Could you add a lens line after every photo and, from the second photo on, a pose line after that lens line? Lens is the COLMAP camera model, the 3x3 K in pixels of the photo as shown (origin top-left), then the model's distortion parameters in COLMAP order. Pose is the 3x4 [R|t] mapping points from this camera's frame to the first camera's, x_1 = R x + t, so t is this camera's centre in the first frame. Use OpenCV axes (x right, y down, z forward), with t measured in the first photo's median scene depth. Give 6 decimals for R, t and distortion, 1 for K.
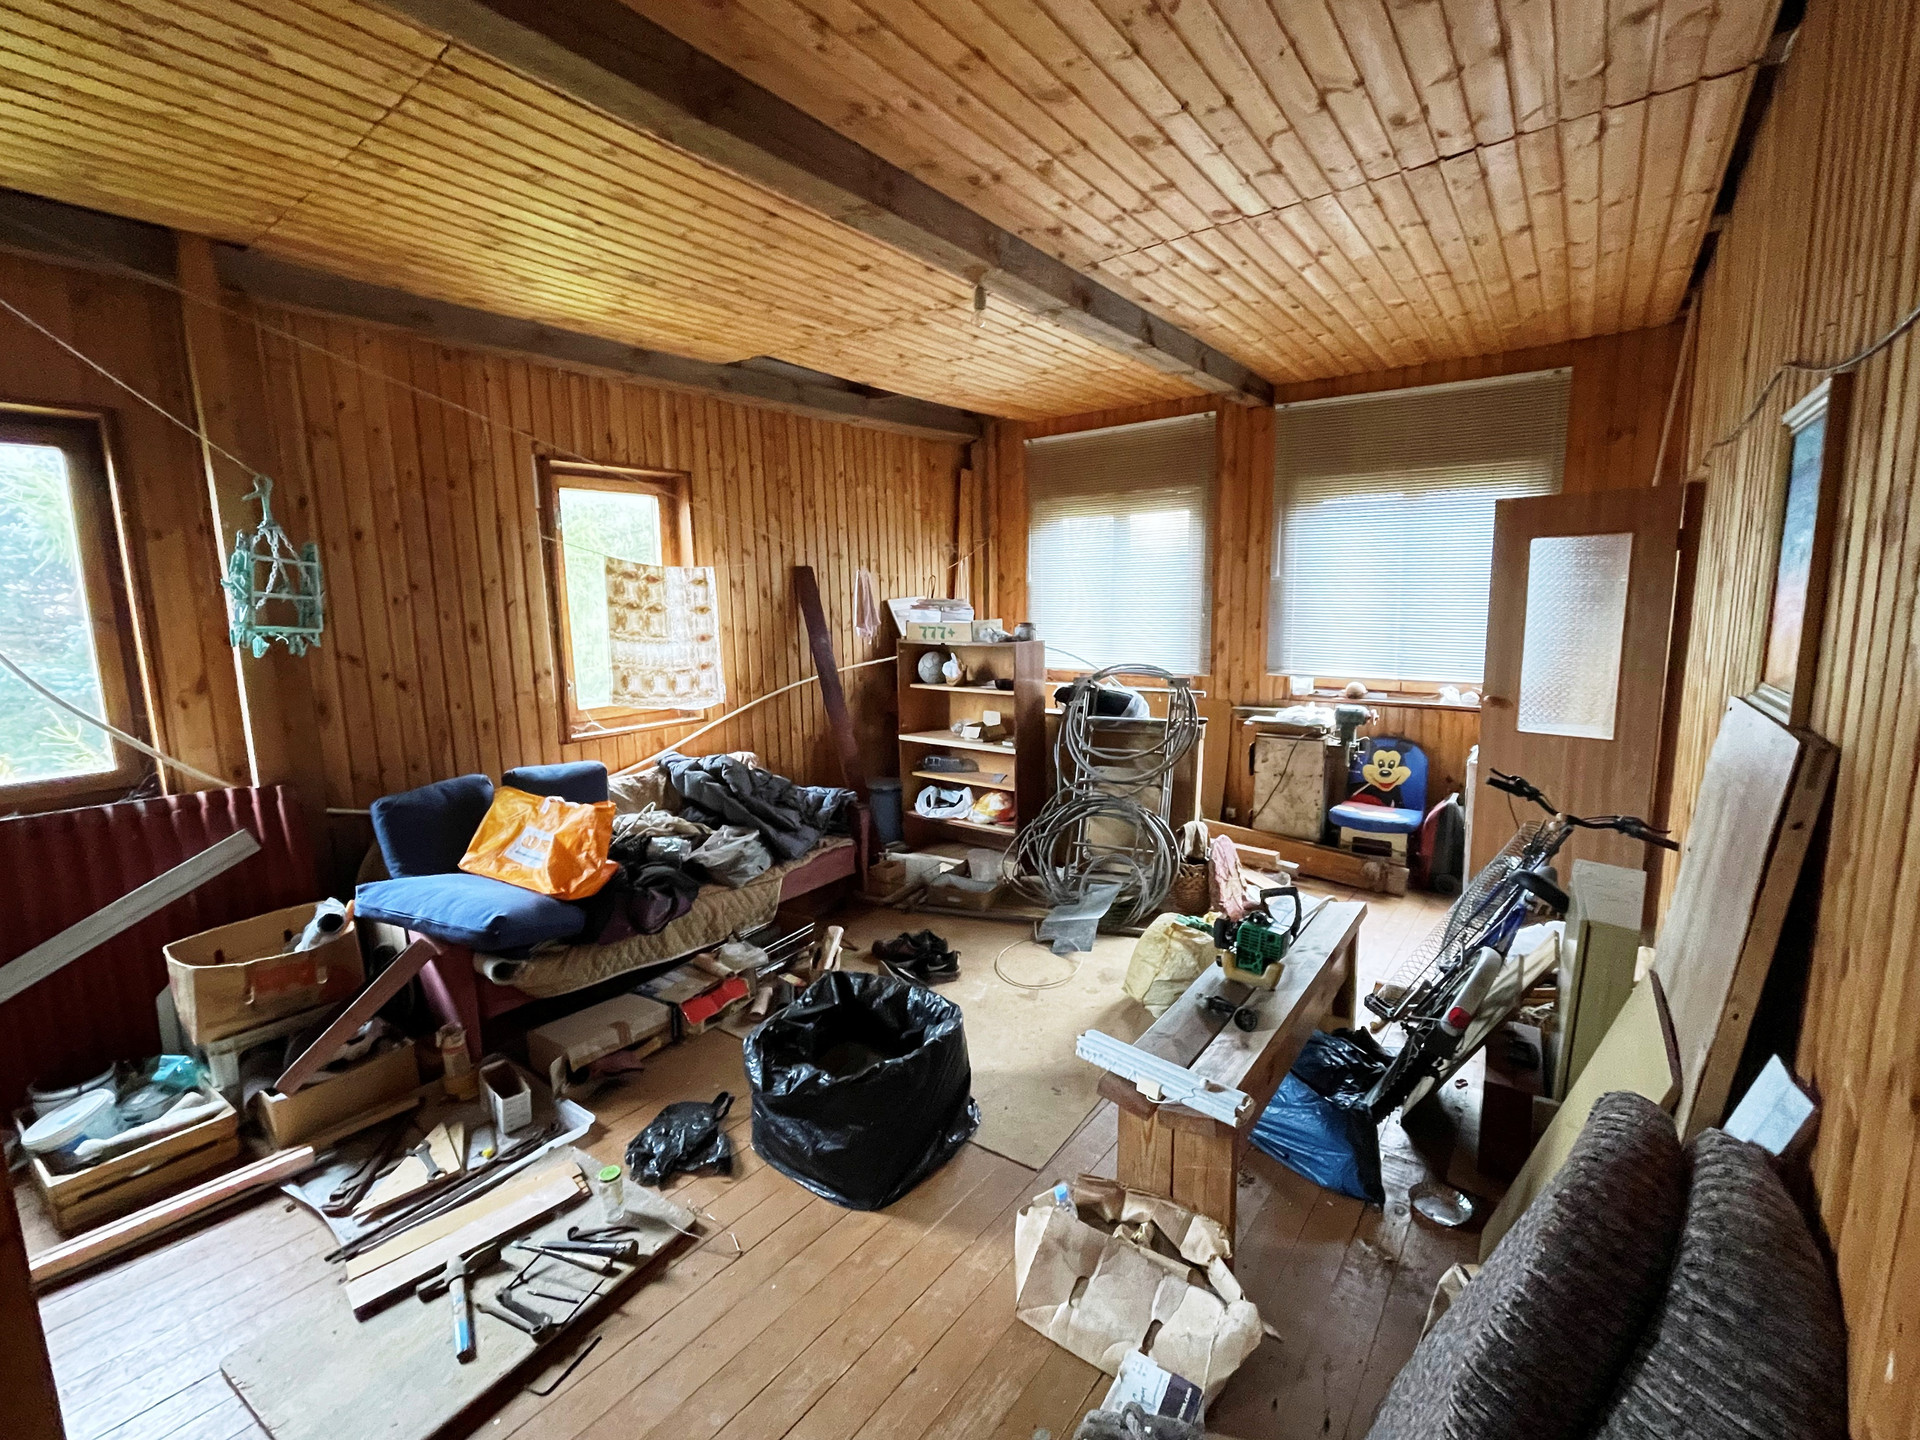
lens RADIAL K [[822.2, 0, 963.2], [0, 822.2, 711.0], [0, 0, 1]] dist [-0.001012, 0.000019]
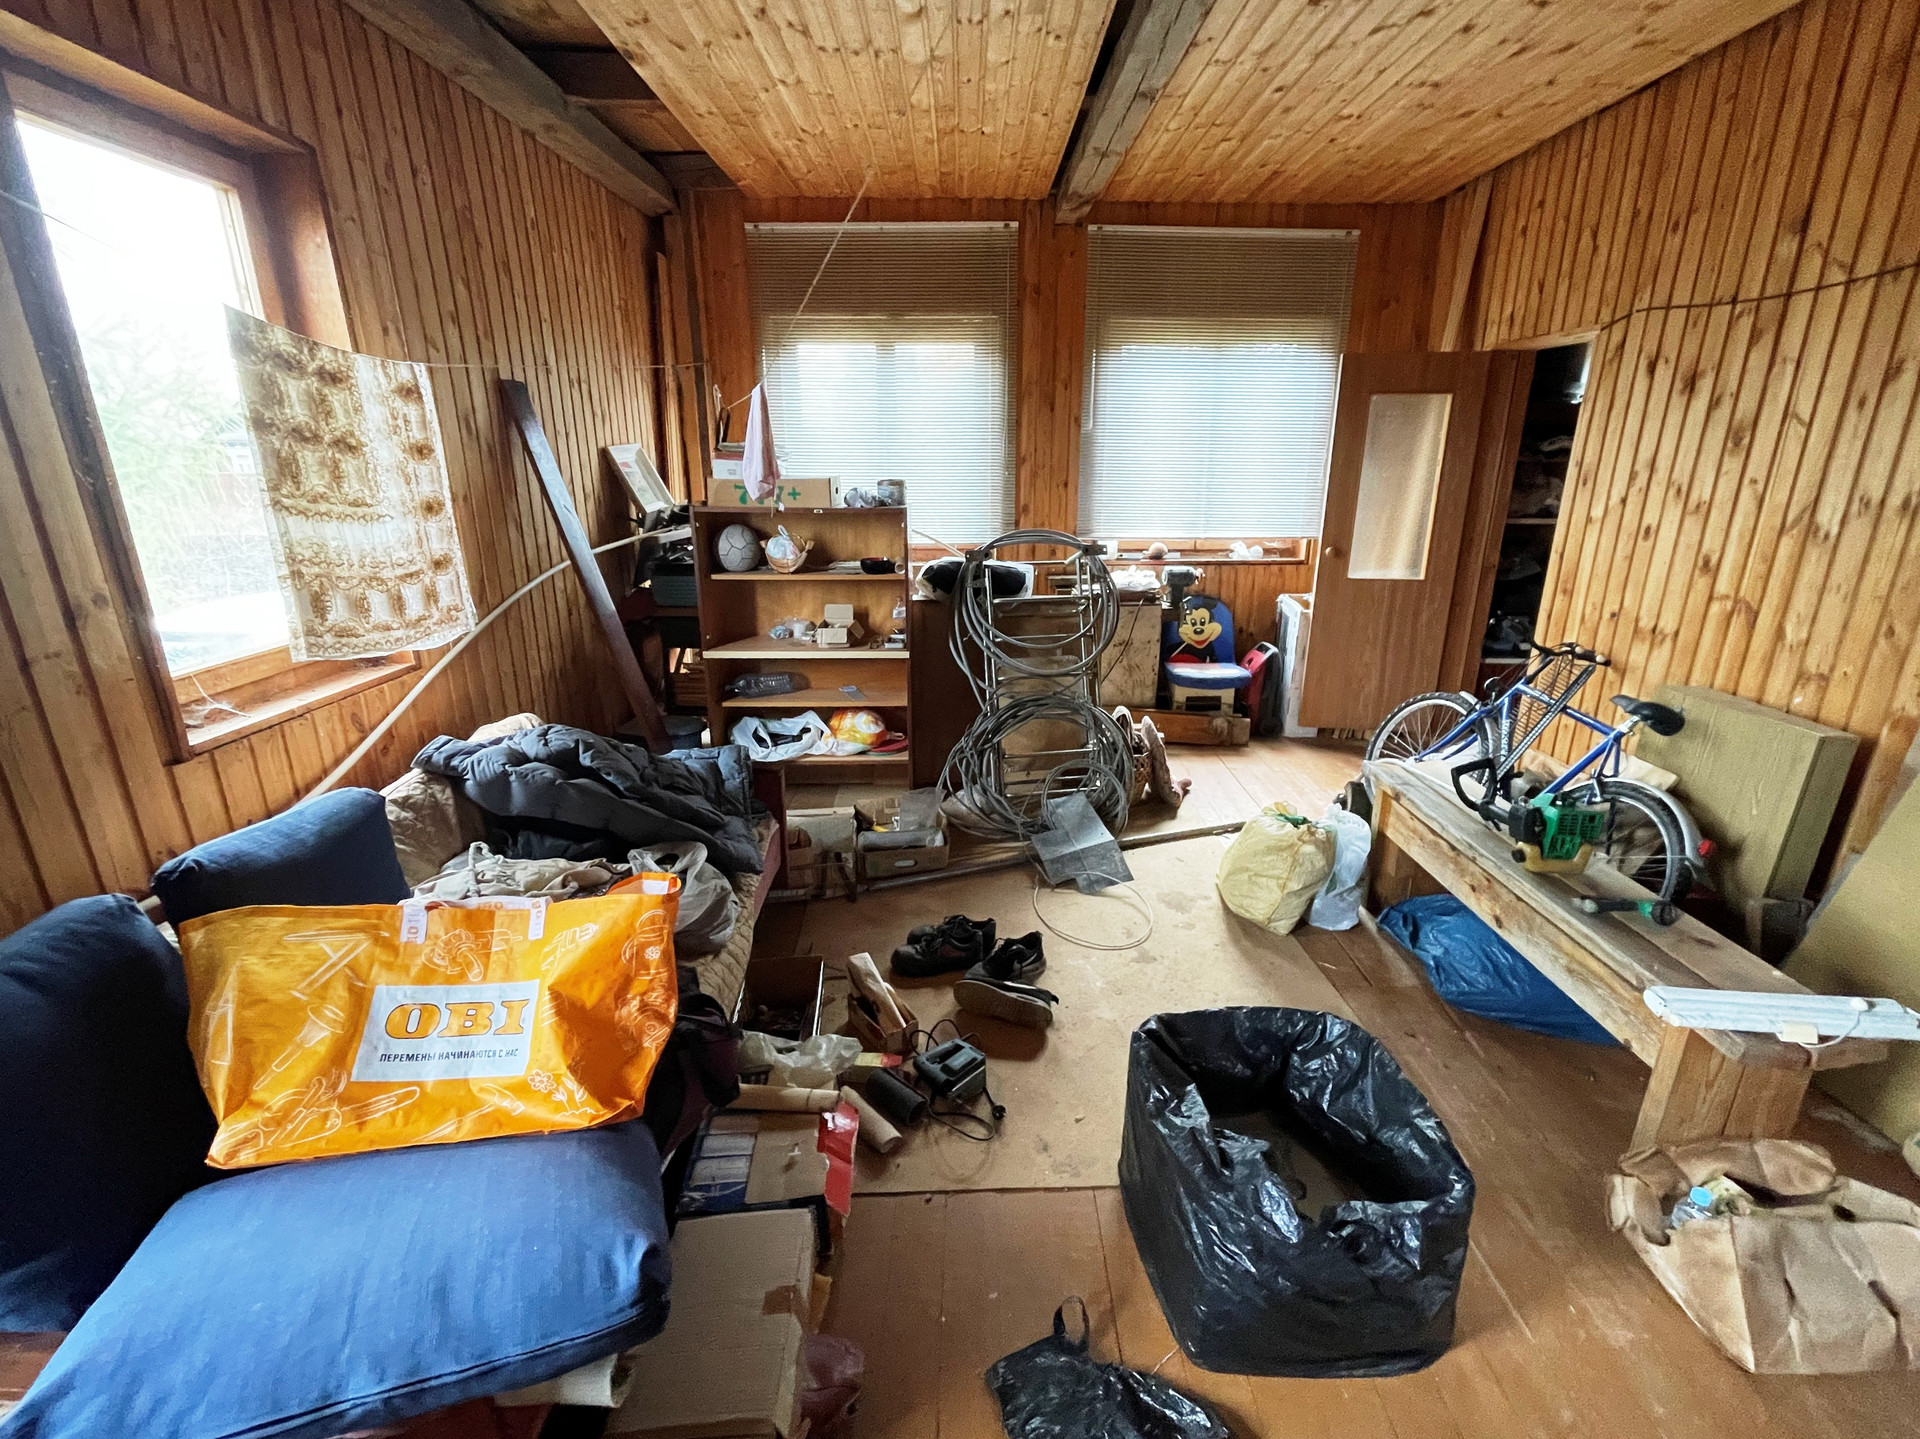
lens RADIAL K [[831.6, 0, 958.4], [0, 831.6, 709.5], [0, 0, 1]] dist [0.000068, -0.000237]
pose [[0.793589, -0.161781, 0.586552, -0.364827], [0.076598, 0.982898, 0.167465, -0.025938], [-0.603614, -0.087970, 0.792409, 0.367083]]
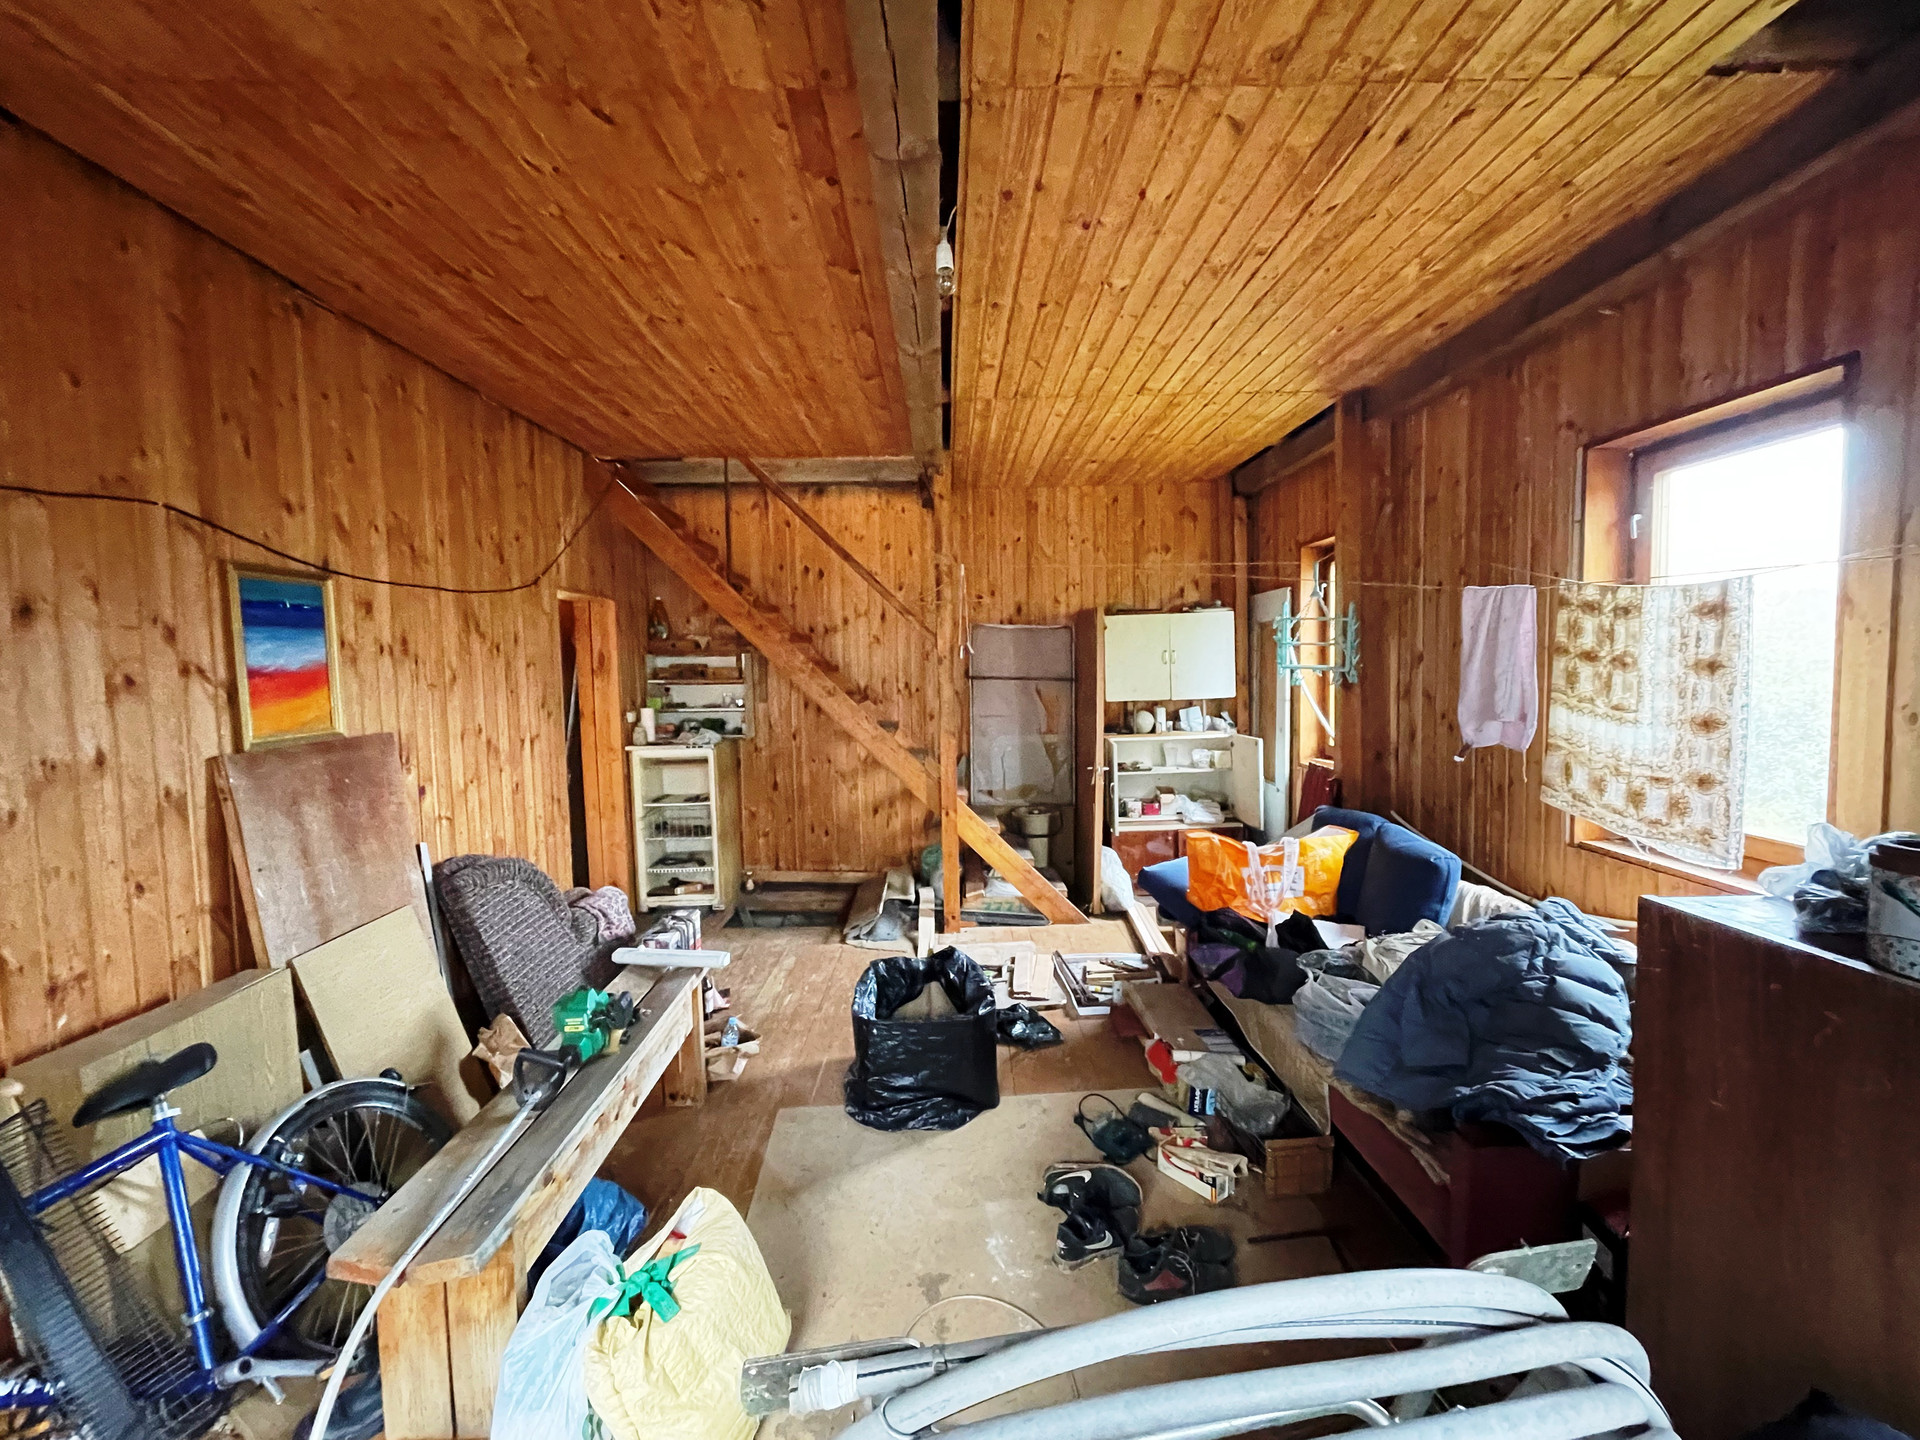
lens RADIAL K [[772.1, 0, 965.7], [0, 772.1, 713.7], [0, 0, 1]] dist [-0.002056, -0.000245]
pose [[-0.777356, 0.077575, -0.624259, 0.295100], [-0.053754, 0.980546, 0.188787, -0.151120], [0.626760, 0.180311, -0.758063, 1.029211]]
